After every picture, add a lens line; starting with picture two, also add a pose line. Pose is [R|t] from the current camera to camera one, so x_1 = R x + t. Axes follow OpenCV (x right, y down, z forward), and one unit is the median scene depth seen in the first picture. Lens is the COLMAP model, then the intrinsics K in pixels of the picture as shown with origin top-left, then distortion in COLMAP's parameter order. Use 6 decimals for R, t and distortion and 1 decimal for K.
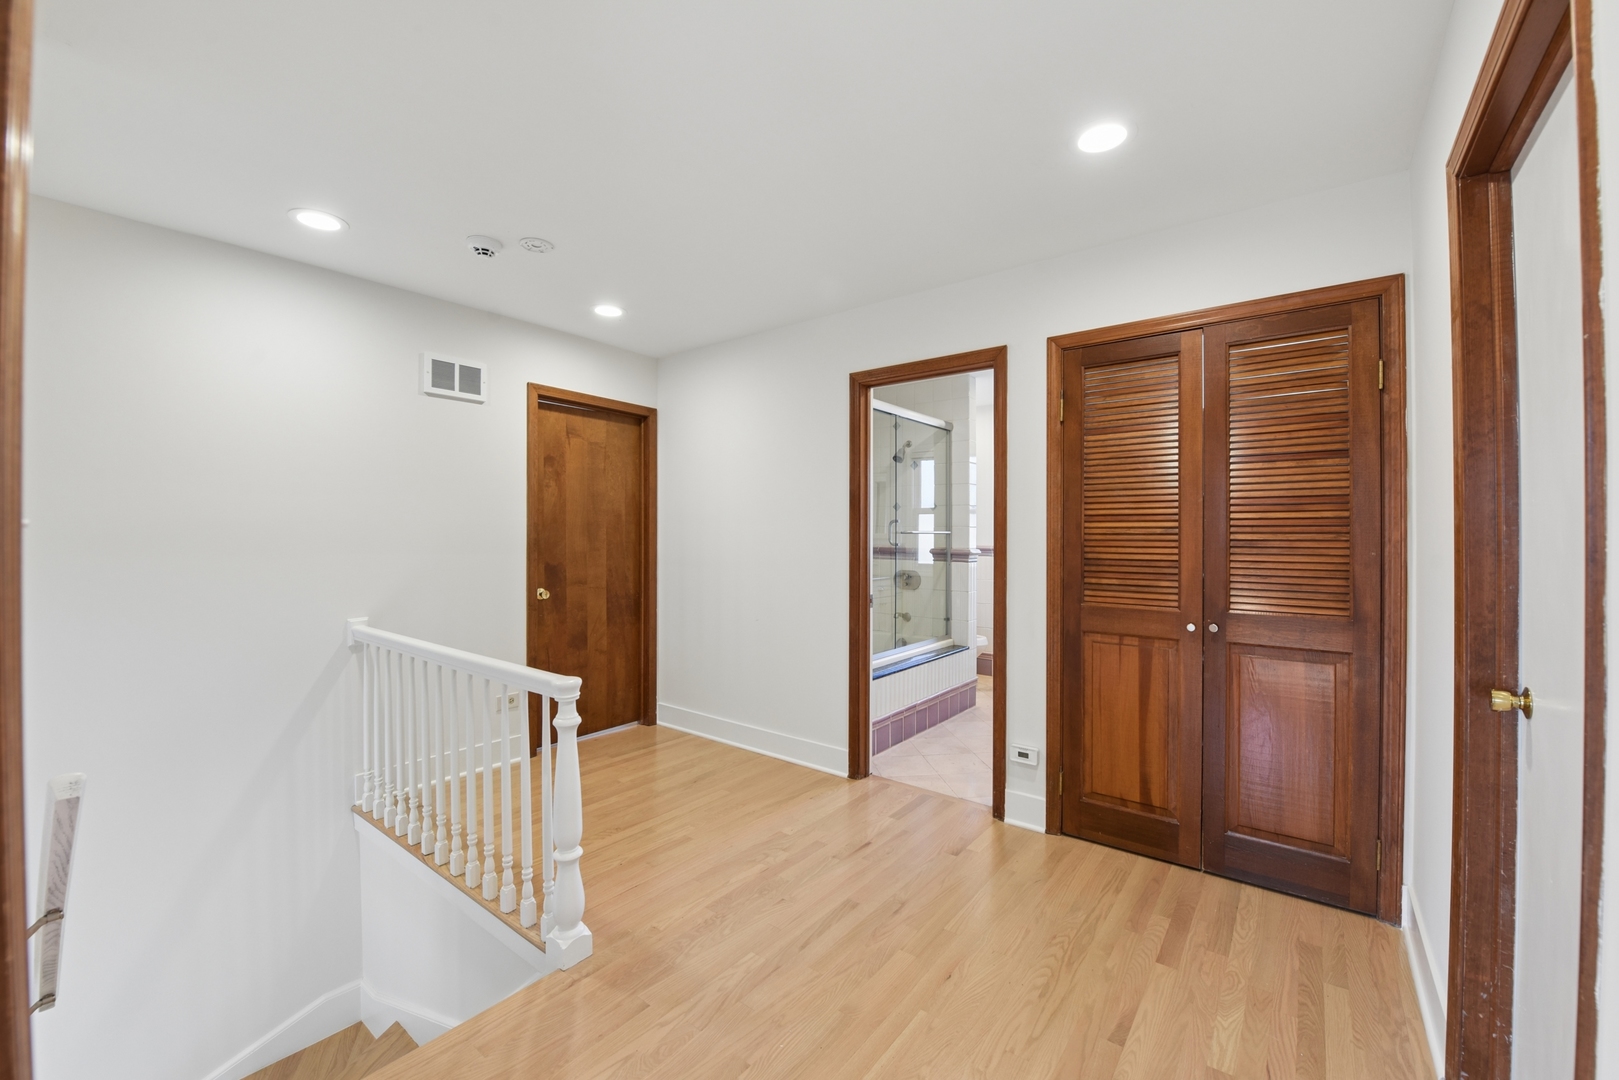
lens RADIAL K [[651.2, 0, 809.3], [0, 651.2, 539.8], [0, 0, 1]] dist [-0.011164, -0.000219]
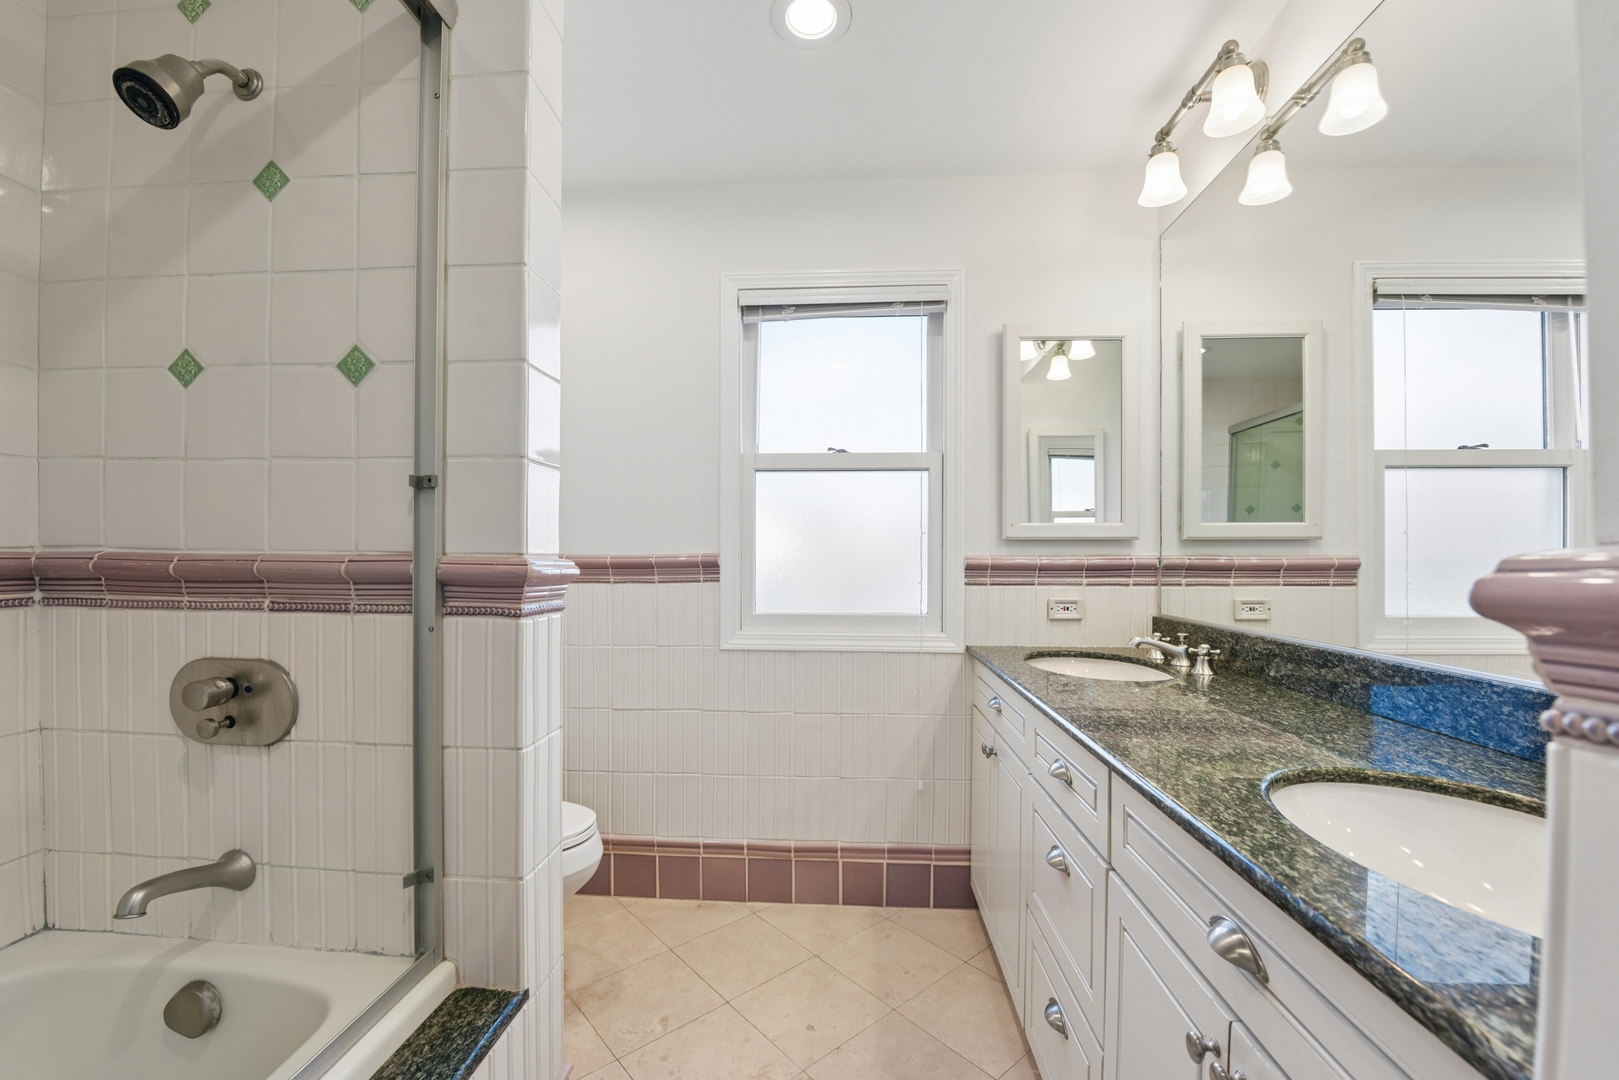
lens RADIAL K [[651.2, 0, 810.5], [0, 651.2, 552.0], [0, 0, 1]] dist [-0.011164, -0.000219]
pose [[0.828085, 0.004631, 0.560583, 0.197726], [-0.000184, 0.999968, -0.007988, 0.013781], [-0.560602, 0.006511, 0.828060, 0.745638]]
